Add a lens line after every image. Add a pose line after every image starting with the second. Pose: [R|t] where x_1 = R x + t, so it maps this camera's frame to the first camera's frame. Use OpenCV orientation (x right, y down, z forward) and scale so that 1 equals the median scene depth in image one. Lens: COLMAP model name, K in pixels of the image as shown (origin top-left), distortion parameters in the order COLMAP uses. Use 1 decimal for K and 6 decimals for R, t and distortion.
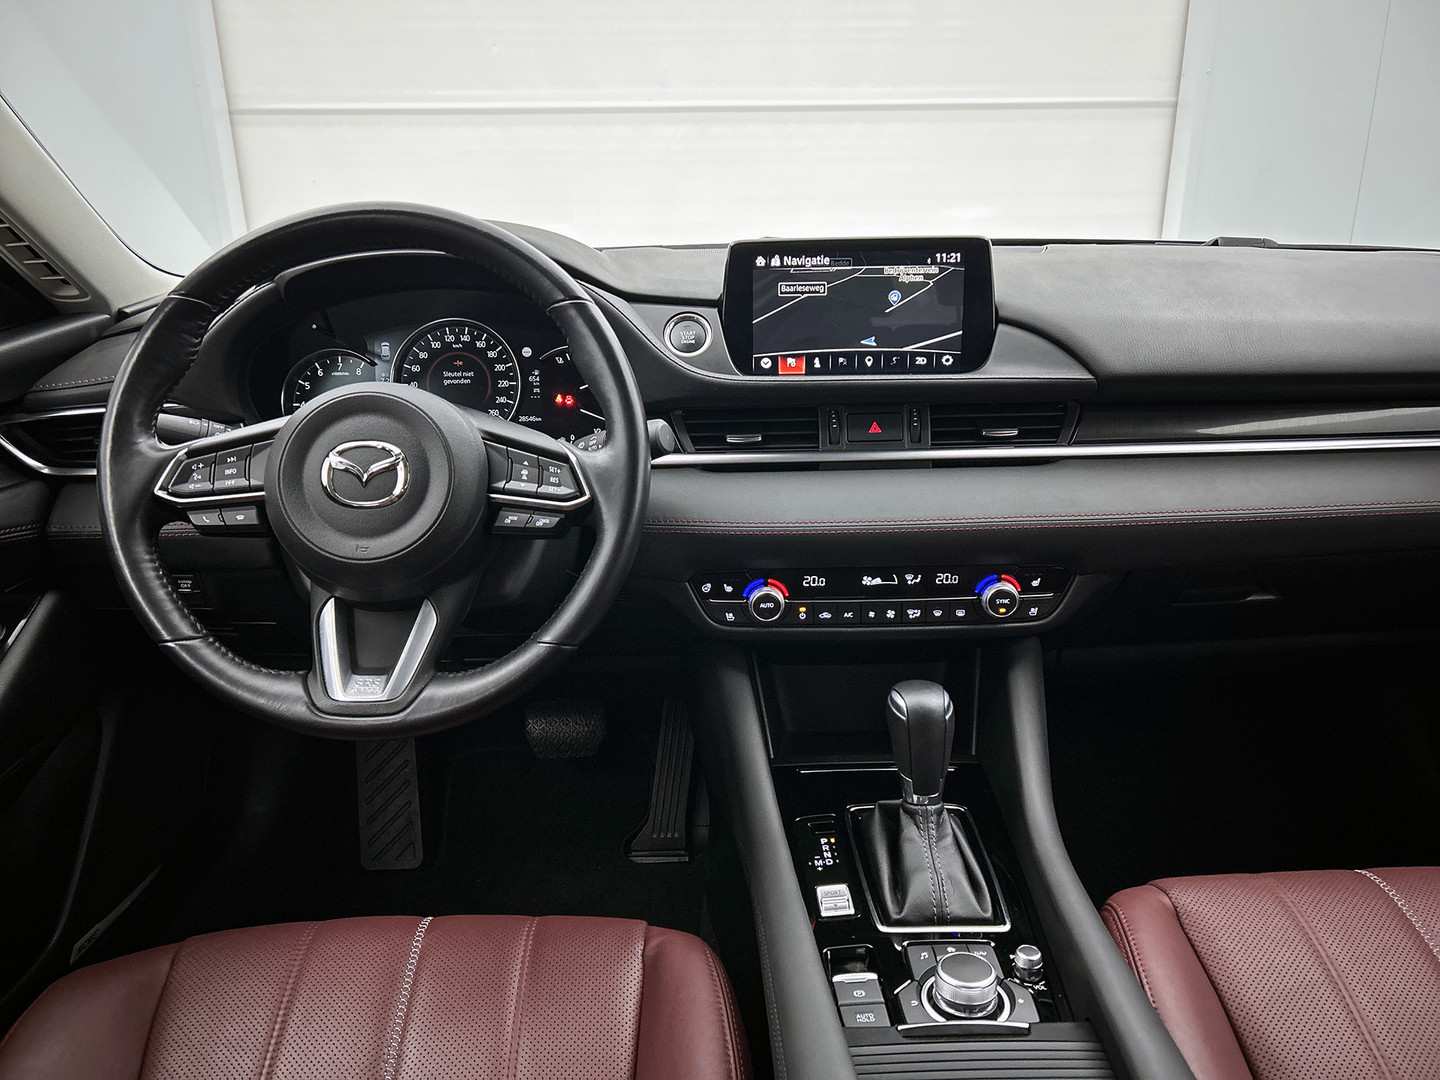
lens RADIAL K [[1097.7, 0, 724.8], [0, 1097.7, 552.4], [0, 0, 1]] dist [0.095249, -0.216937]
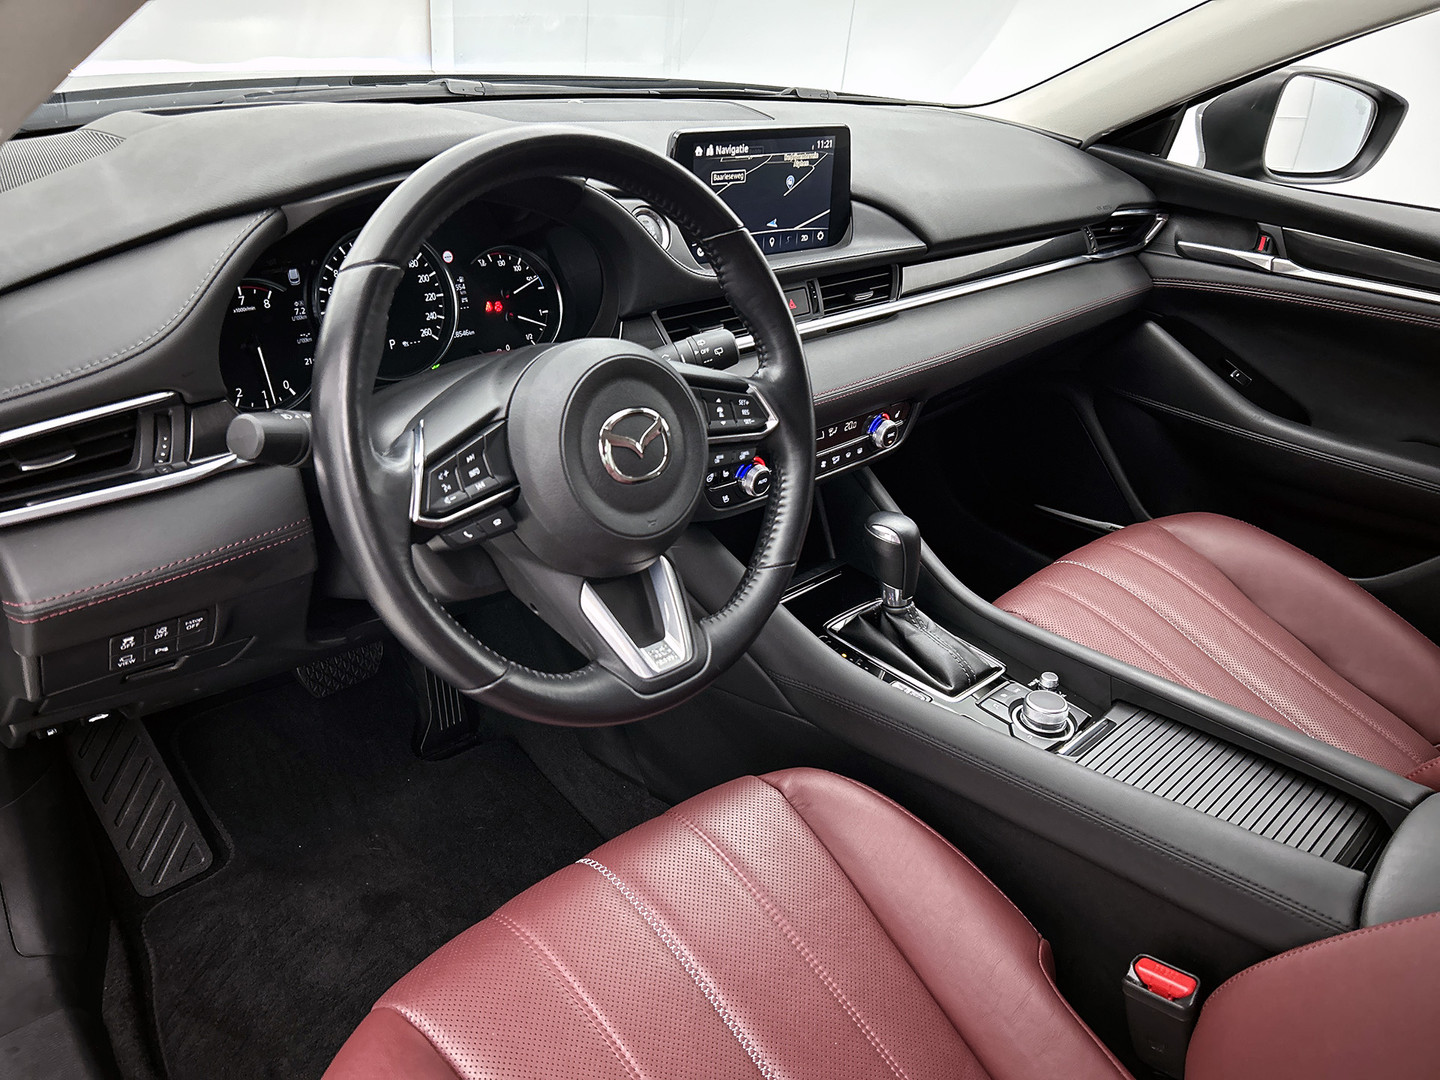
lens RADIAL K [[1097.7, 0, 724.8], [0, 1097.7, 552.4], [0, 0, 1]] dist [0.095249, -0.216937]
pose [[0.716223, -0.266583, 0.644948, -0.712193], [0.125646, 0.958321, 0.256581, -0.169595], [-0.686467, -0.102734, 0.719867, 0.213249]]
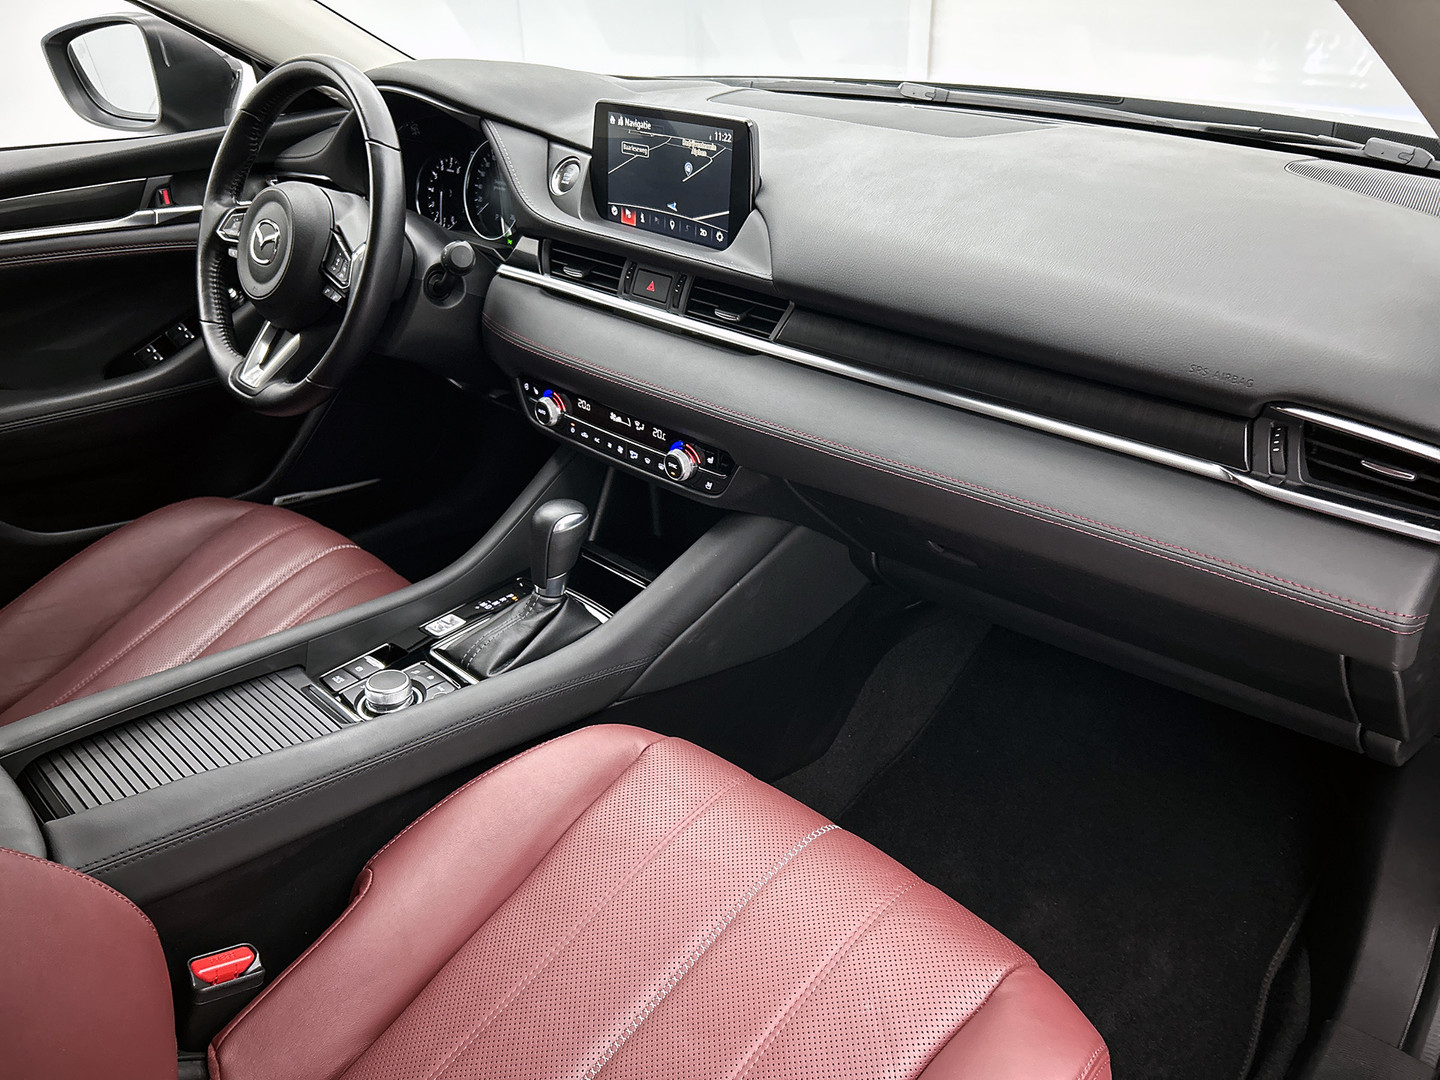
lens RADIAL K [[1097.7, 0, 724.8], [0, 1097.7, 552.4], [0, 0, 1]] dist [0.095249, -0.216937]
pose [[0.705782, 0.348286, -0.616902, 0.986584], [-0.225239, 0.935938, 0.270716, -0.182561], [0.671669, -0.052116, 0.739016, 0.207587]]
